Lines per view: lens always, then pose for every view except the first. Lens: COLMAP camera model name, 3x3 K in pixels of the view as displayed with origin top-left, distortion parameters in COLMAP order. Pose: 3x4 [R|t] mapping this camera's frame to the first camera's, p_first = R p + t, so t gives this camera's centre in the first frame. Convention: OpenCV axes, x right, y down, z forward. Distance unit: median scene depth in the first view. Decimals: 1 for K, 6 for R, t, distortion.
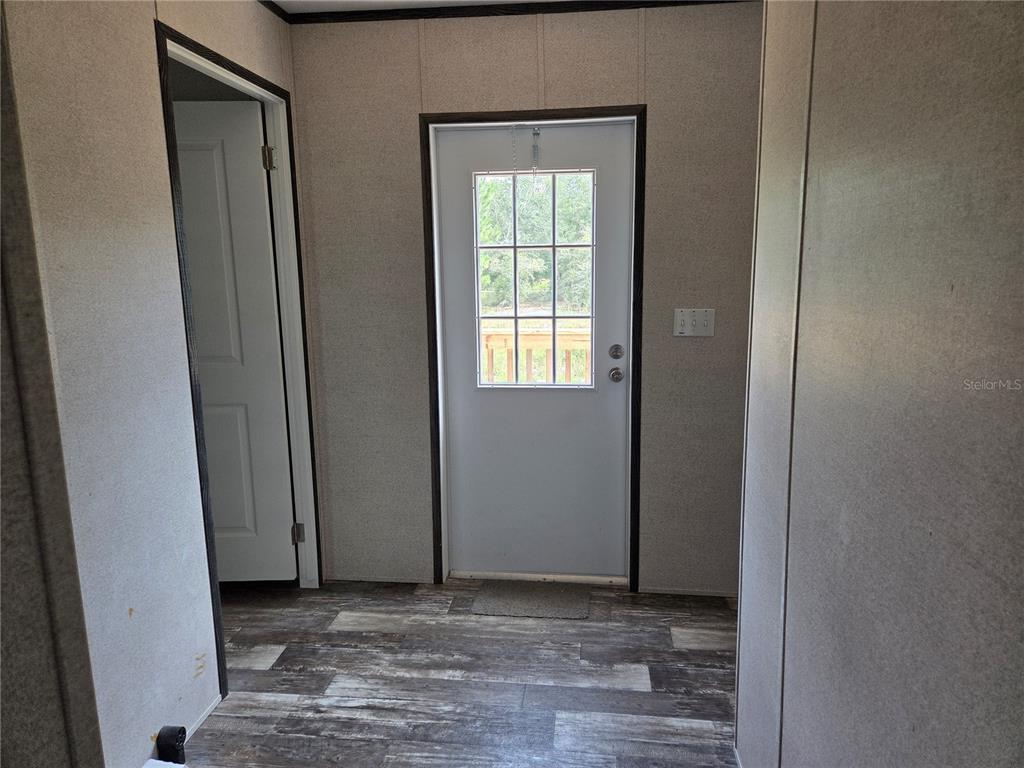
lens RADIAL K [[680.2, 0, 512.0], [0, 680.2, 384.0], [0, 0, 1]] dist [0.059051, -0.047126]
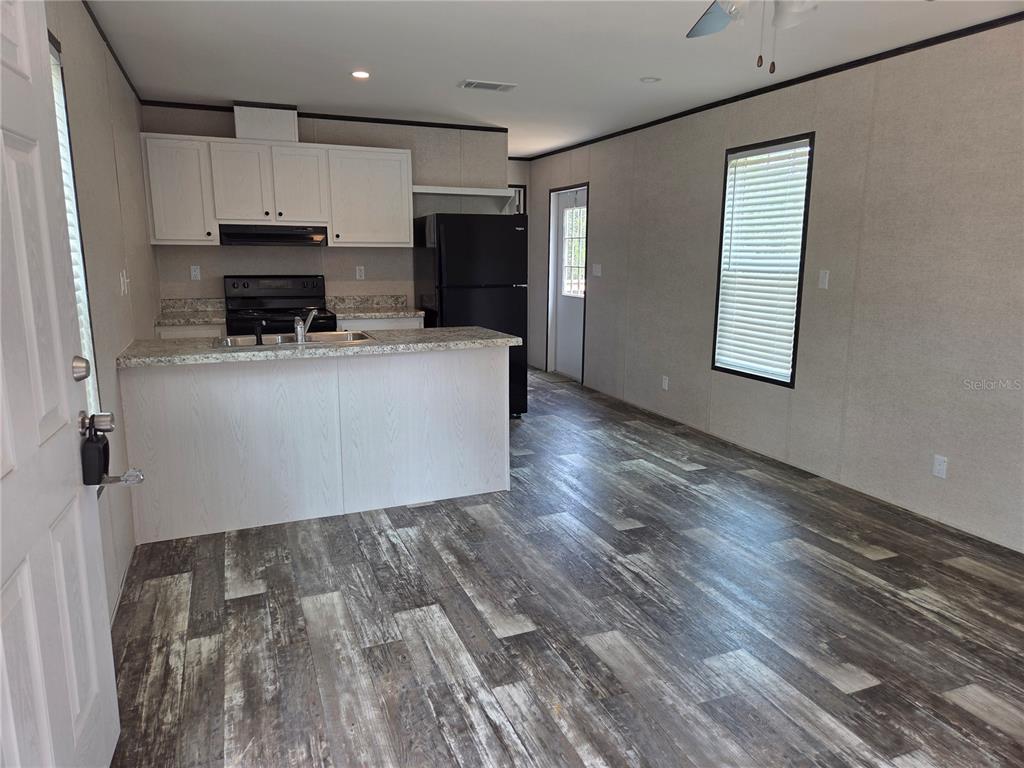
lens RADIAL K [[679.9, 0, 507.4], [0, 679.9, 368.2], [0, 0, 1]] dist [0.054271, -0.026812]
pose [[0.485348, 0.170145, -0.857606, 0.125206], [-0.157606, 0.981840, 0.105598, -0.023354], [0.859999, 0.083913, 0.503350, 0.131501]]
